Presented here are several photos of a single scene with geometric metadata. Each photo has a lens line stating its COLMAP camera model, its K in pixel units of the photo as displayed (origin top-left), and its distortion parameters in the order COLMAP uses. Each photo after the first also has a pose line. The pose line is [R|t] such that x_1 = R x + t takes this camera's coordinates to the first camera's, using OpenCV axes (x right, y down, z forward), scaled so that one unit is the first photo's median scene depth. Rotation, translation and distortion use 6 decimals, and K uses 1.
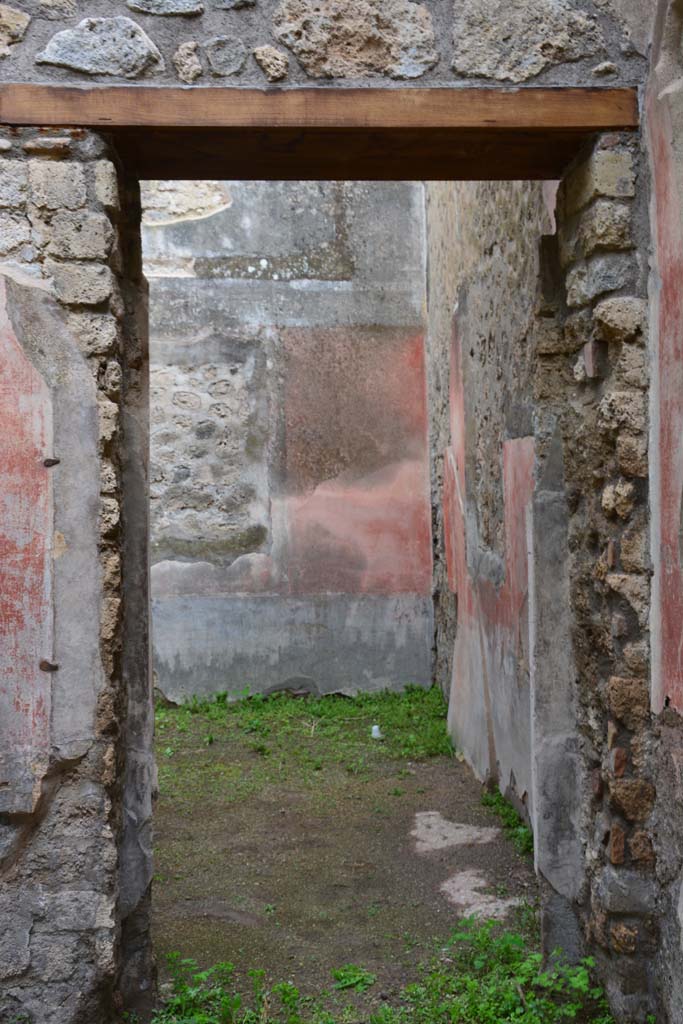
lens RADIAL K [[1102.7, 0, 341.4], [0, 1102.7, 513.0], [0, 0, 1]] dist [0.047489, 0.000000]
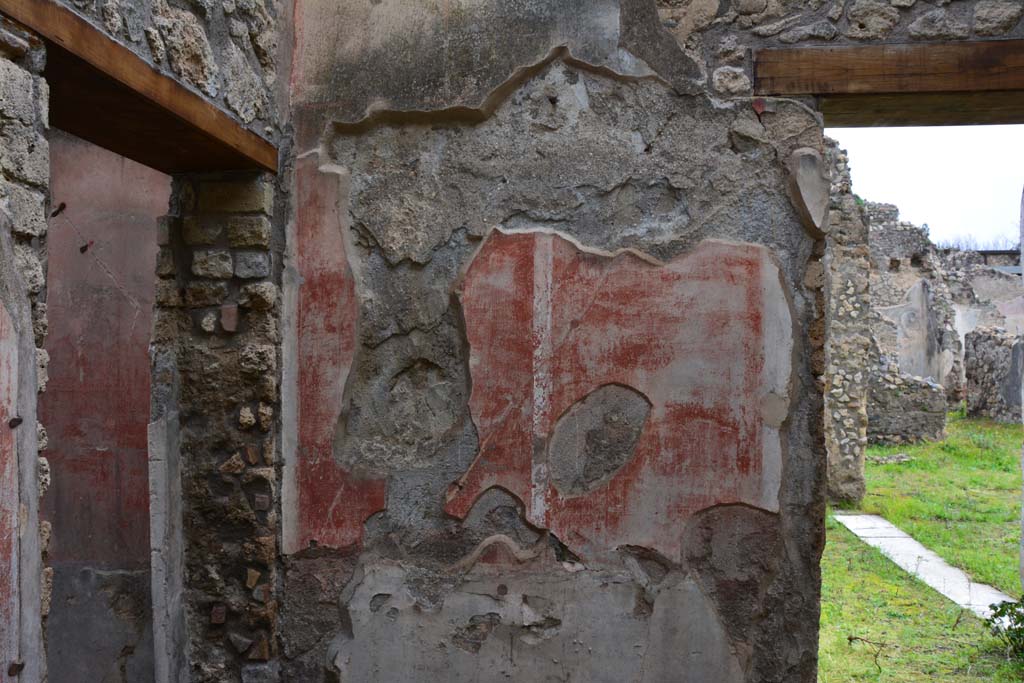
lens RADIAL K [[796.1, 0, 514.1], [0, 796.1, 350.2], [0, 0, 1]] dist [-0.160809, 0.114849]
pose [[0.127293, 0.013233, 0.991777, -0.759691], [0.001214, 0.999908, -0.013497, -0.089414], [-0.991864, 0.002922, 0.127265, 0.544363]]
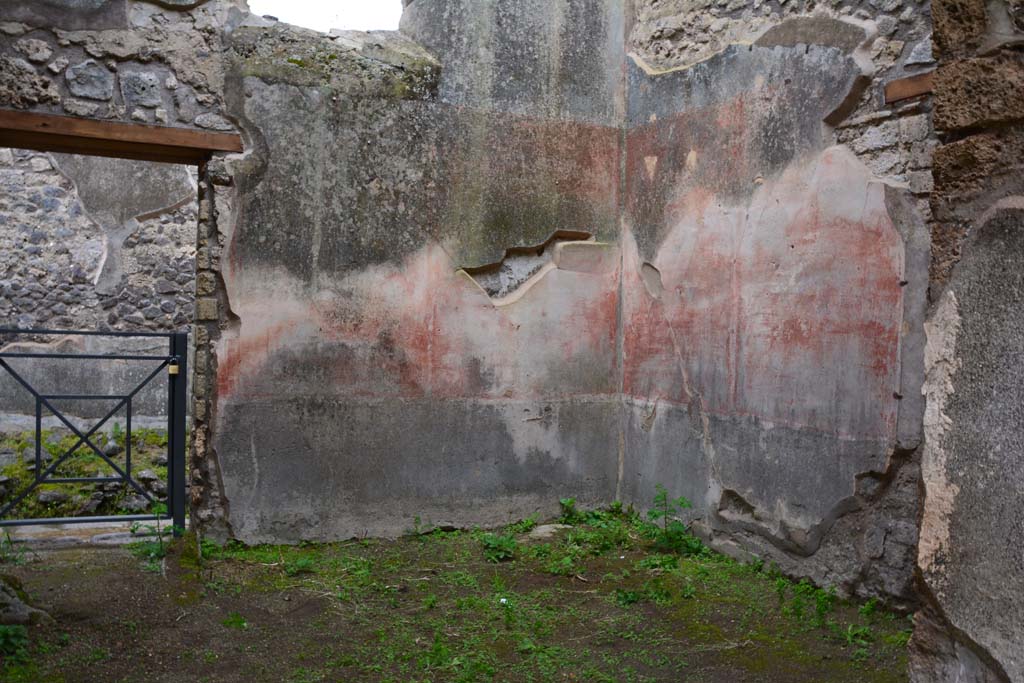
lens RADIAL K [[796.1, 0, 507.0], [0, 796.1, 346.5], [0, 0, 1]] dist [-0.160809, 0.114849]
pose [[0.419467, 0.039282, -0.906920, 0.590195], [-0.029704, 0.999122, 0.029537, 0.038390], [0.907285, 0.014549, 0.420266, -0.105984]]
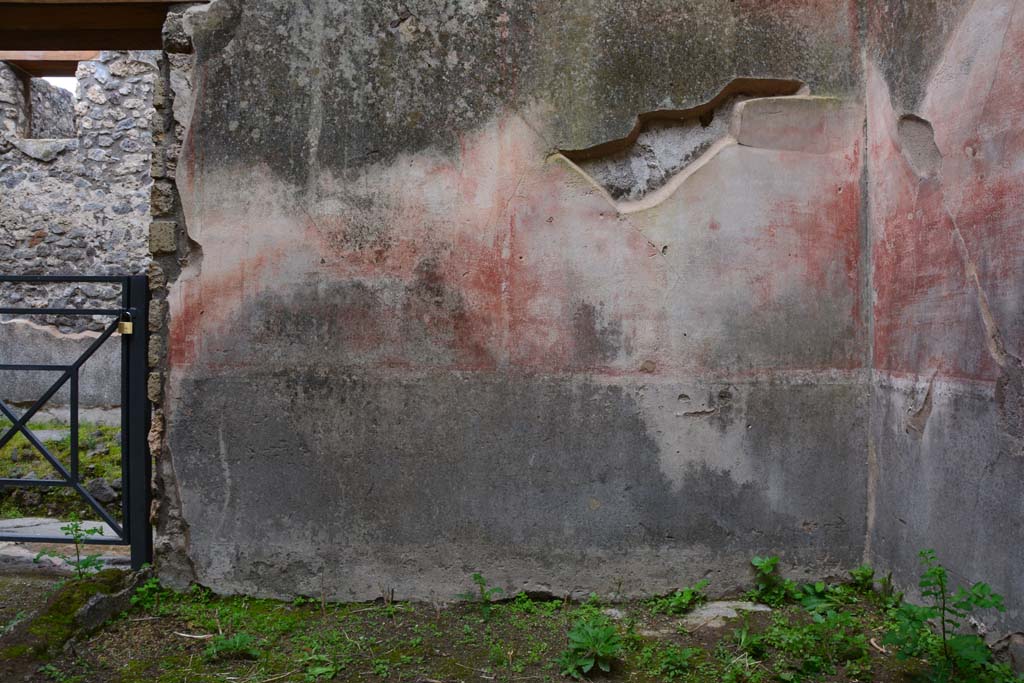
lens RADIAL K [[796.1, 0, 508.7], [0, 796.1, 347.6], [0, 0, 1]] dist [-0.160809, 0.114849]
pose [[0.026838, 0.024976, -0.999328, -0.017287], [-0.005293, 0.999677, 0.024842, 0.147737], [0.999626, 0.004623, 0.026962, 0.439470]]
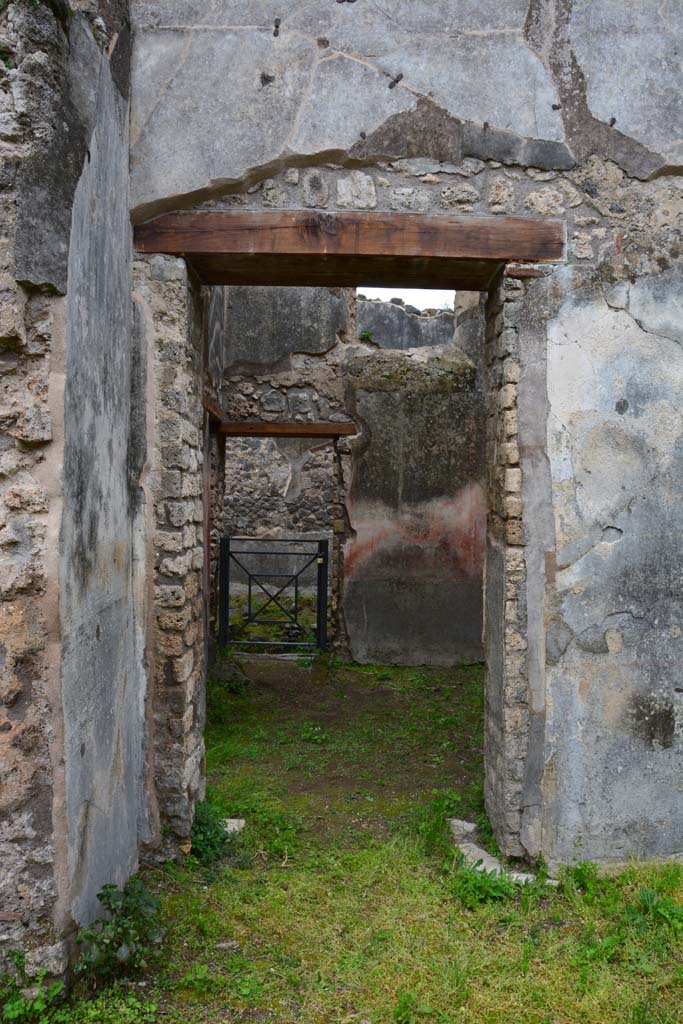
lens RADIAL K [[796.1, 0, 332.7], [0, 796.1, 511.0], [0, 0, 1]] dist [-0.160809, 0.114849]
pose [[-0.014255, 0.027450, -0.999522, 1.677383], [-0.009537, 0.999574, 0.027587, -0.100097], [0.999853, 0.009925, -0.013987, 0.021556]]
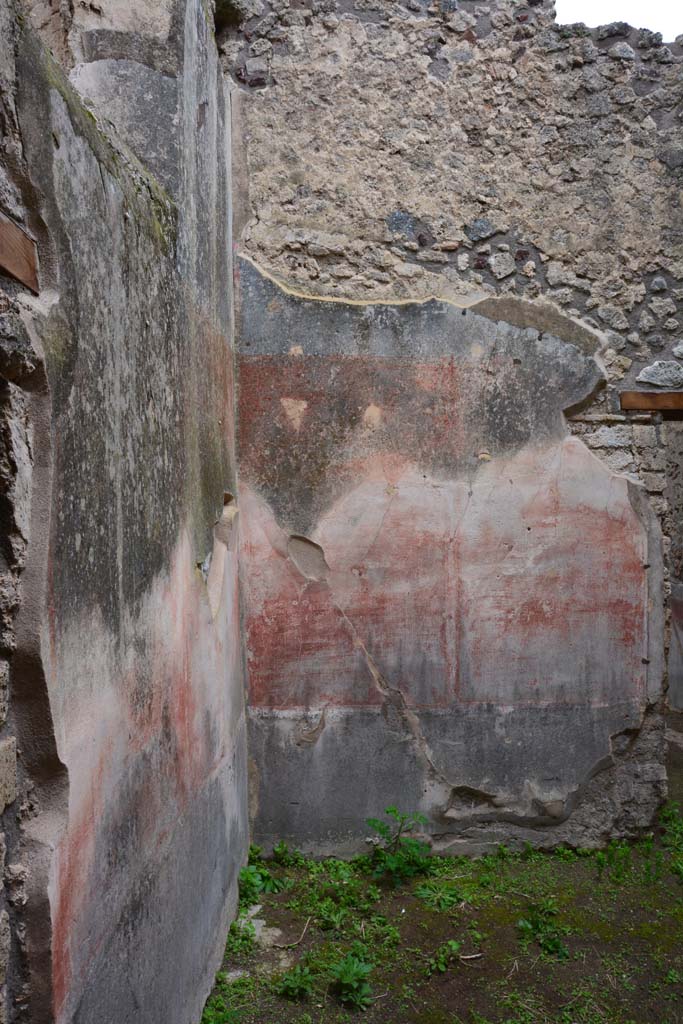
lens RADIAL K [[796.1, 0, 339.5], [0, 796.1, 512.7], [0, 0, 1]] dist [-0.160809, 0.114849]
pose [[0.999800, -0.005136, 0.019347, -0.863414], [0.005411, 0.999885, -0.014178, -0.128192], [-0.019272, 0.014280, 0.999712, -0.480872]]
